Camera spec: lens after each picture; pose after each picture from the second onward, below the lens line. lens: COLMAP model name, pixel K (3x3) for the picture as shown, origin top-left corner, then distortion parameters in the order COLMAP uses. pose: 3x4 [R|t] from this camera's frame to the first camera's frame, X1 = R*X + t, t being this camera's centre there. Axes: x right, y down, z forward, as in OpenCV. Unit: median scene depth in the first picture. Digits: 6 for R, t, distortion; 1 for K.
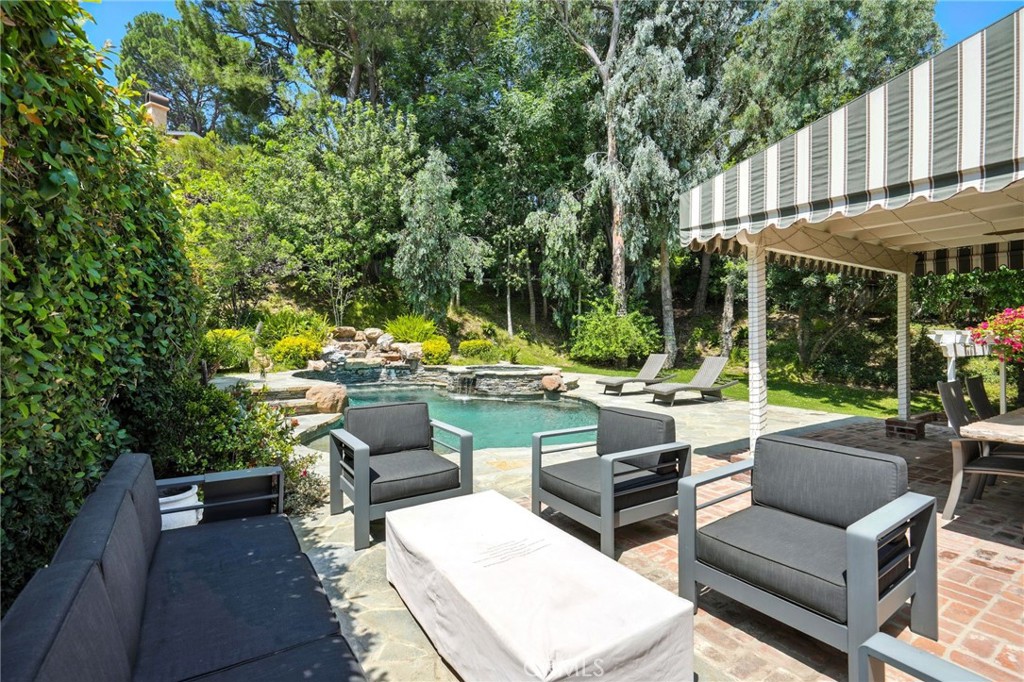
lens RADIAL K [[475.4, 0, 510.8], [0, 475.4, 328.8], [0, 0, 1]] dist [0.000726, -0.000040]
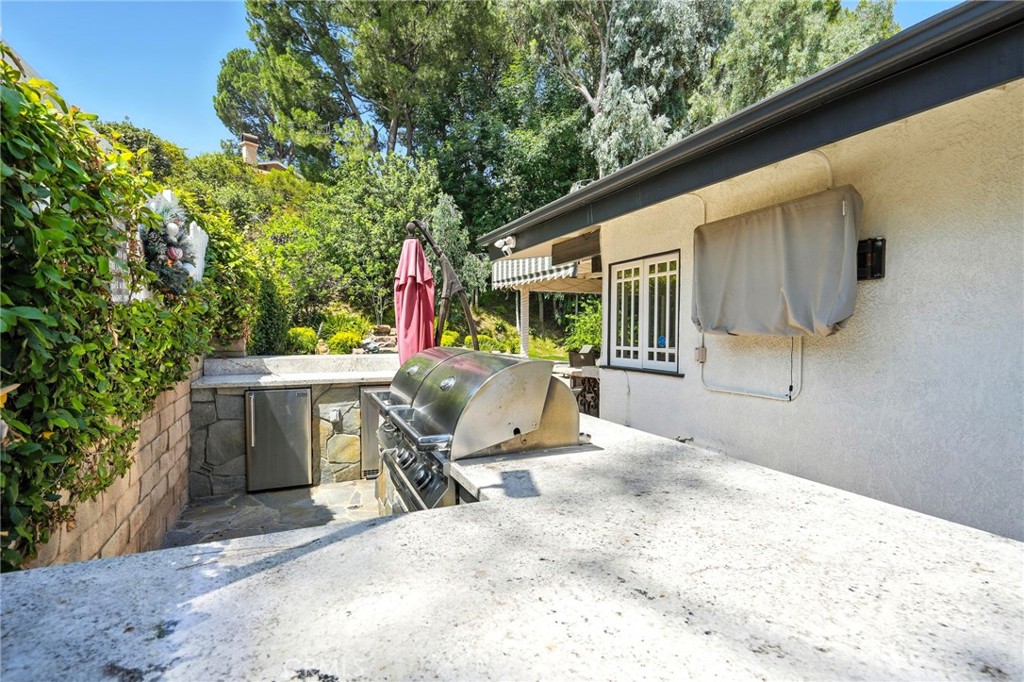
lens RADIAL K [[491.0, 0, 508.3], [0, 491.0, 349.9], [0, 0, 1]] dist [-0.002113, 0.000106]
pose [[0.987850, 0.005712, -0.155307, 0.201027], [0.002724, 0.998534, 0.054052, -0.007106], [0.155388, -0.053819, 0.986386, -0.301201]]
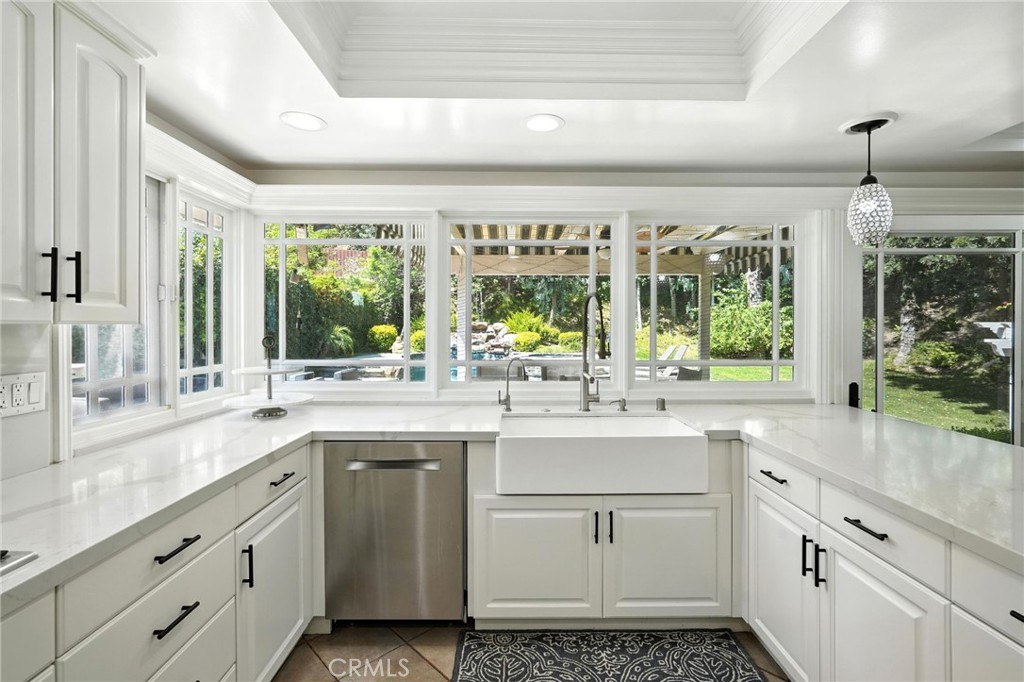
lens RADIAL K [[475.4, 0, 510.8], [0, 475.4, 328.8], [0, 0, 1]] dist [0.000726, -0.000040]
pose [[0.835939, -0.000026, -0.548822, 0.400901], [0.013023, 0.999719, 0.019789, -0.008789], [0.548667, -0.023689, 0.835705, -0.061410]]
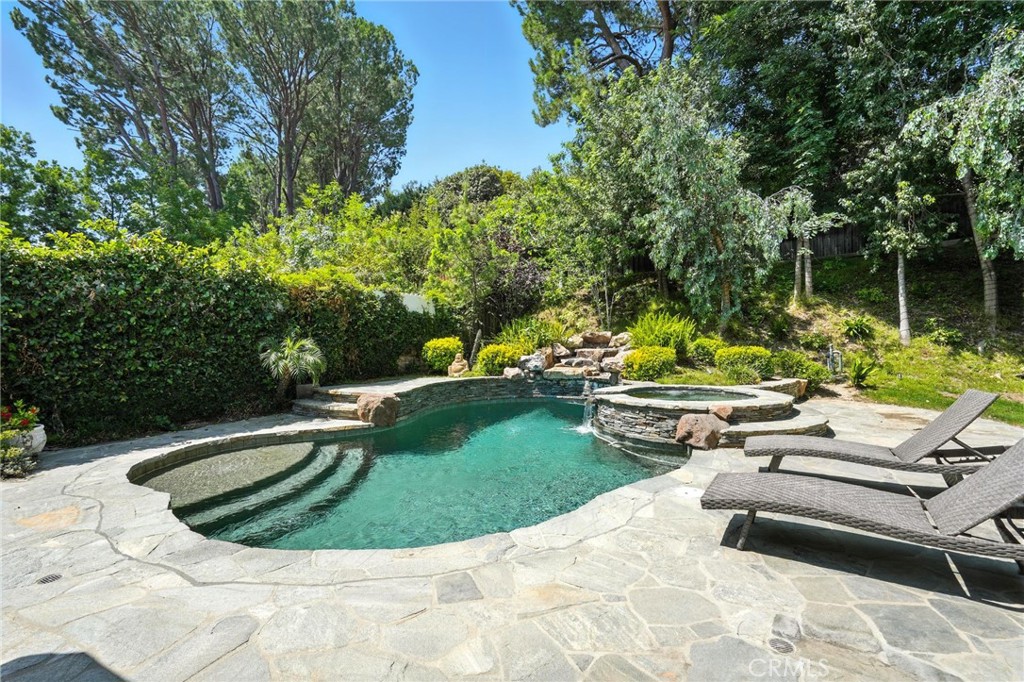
lens RADIAL K [[458.6, 0, 511.9], [0, 458.6, 326.7], [0, 0, 1]] dist [-0.000475, 0.000074]
pose [[0.490984, -0.036258, -0.870414, 0.290613], [0.024986, 0.999309, -0.027533, 0.005421], [0.870810, -0.008230, 0.491550, 0.372307]]
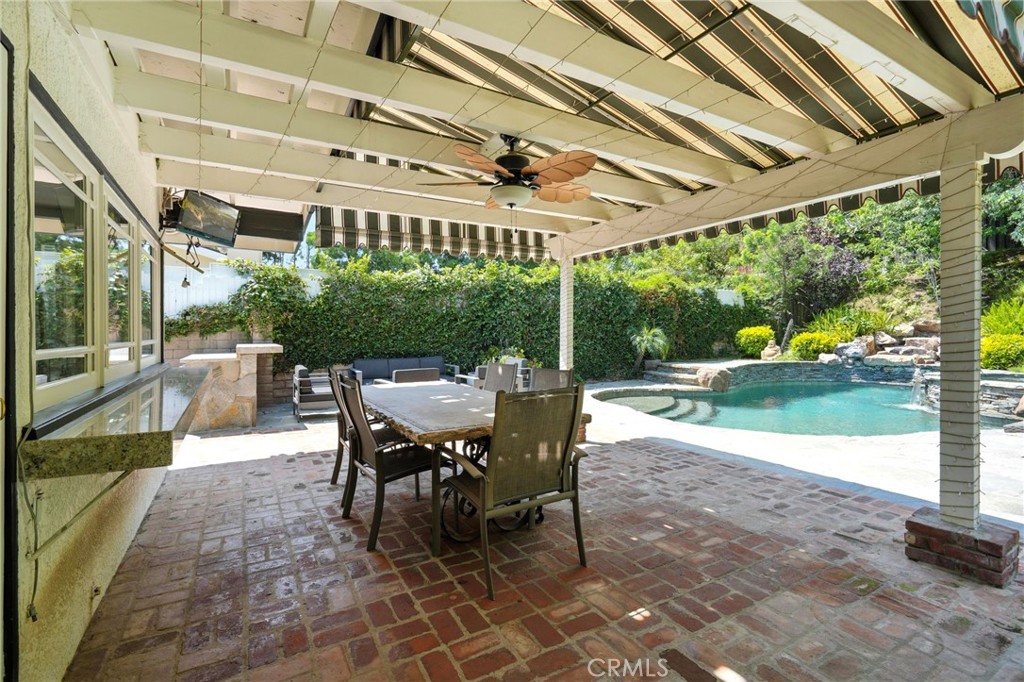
lens RADIAL K [[466.1, 0, 512.2], [0, 466.1, 333.1], [0, 0, 1]] dist [0.000399, 0.000532]
pose [[-0.049635, -0.004786, -0.998756, 0.468024], [0.020349, 0.999776, -0.005803, 0.008037], [0.998560, -0.020612, -0.049526, 0.239548]]
